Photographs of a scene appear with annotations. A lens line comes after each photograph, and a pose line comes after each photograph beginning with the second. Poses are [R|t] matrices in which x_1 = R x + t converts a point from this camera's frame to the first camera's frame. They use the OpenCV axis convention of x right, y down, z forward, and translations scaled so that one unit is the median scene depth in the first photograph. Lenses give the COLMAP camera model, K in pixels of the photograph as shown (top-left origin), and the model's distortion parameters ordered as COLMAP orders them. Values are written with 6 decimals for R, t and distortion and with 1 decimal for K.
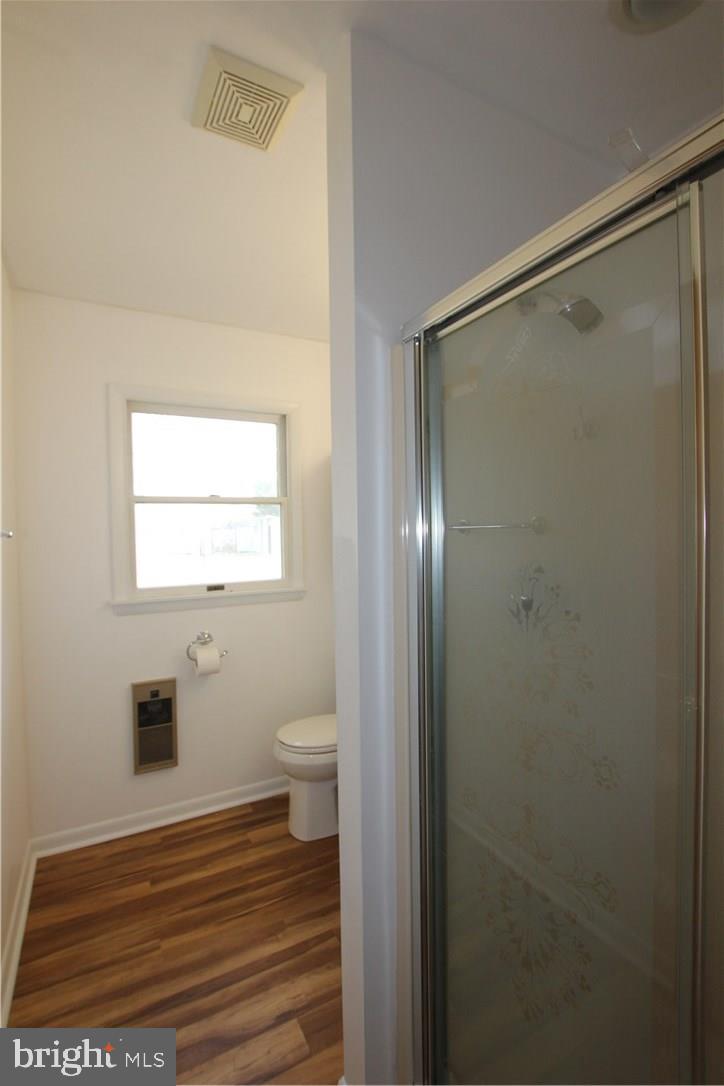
lens RADIAL K [[501.0, 0, 359.9], [0, 501.0, 541.1], [0, 0, 1]] dist [-0.025278, -0.000188]
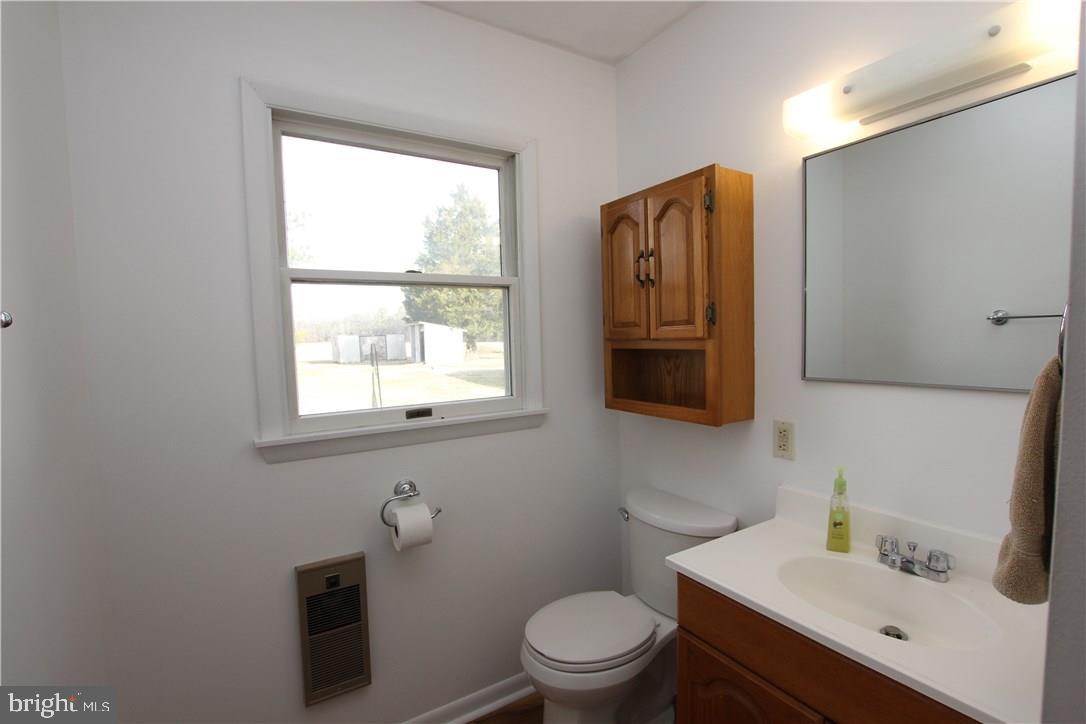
lens RADIAL K [[501.0, 0, 544.4], [0, 501.0, 357.3], [0, 0, 1]] dist [-0.025278, -0.000188]
pose [[0.997528, -0.025792, 0.065364, -0.170983], [0.024241, 0.999408, 0.024413, 0.007739], [-0.065955, -0.022768, 0.997563, 0.343275]]
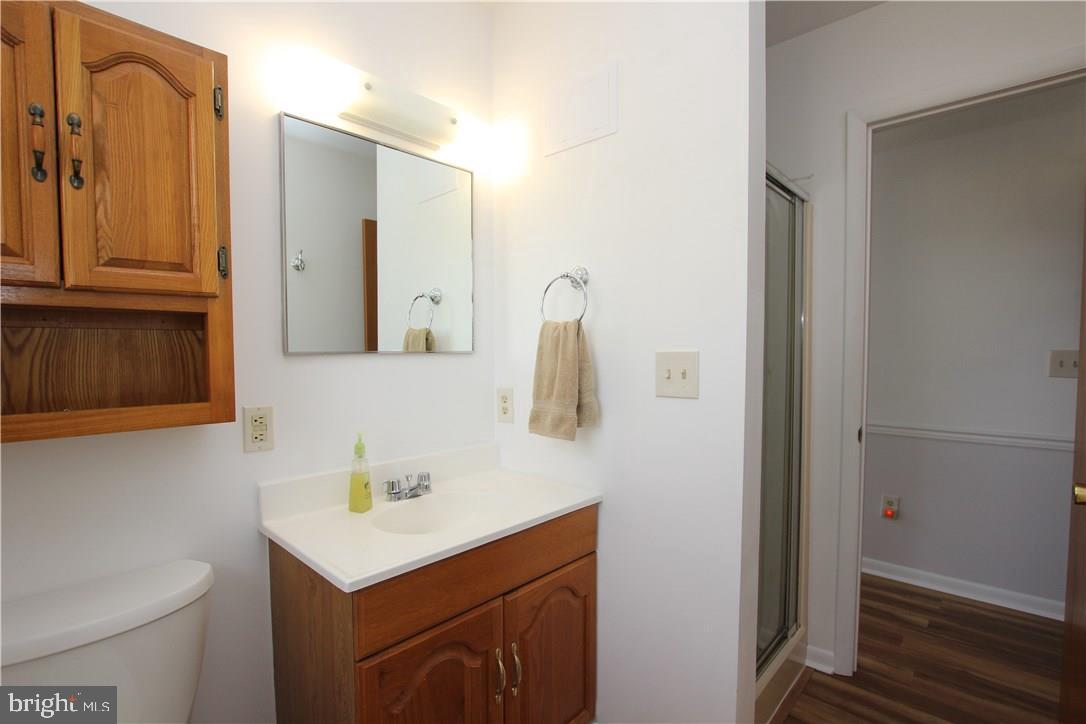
lens RADIAL K [[501.0, 0, 547.4], [0, 501.0, 366.8], [0, 0, 1]] dist [-0.025278, -0.000188]
pose [[-0.315834, -0.025867, 0.948462, -0.459329], [0.022199, 0.999153, 0.034642, 0.063679], [-0.948555, 0.031996, -0.314992, 0.886772]]
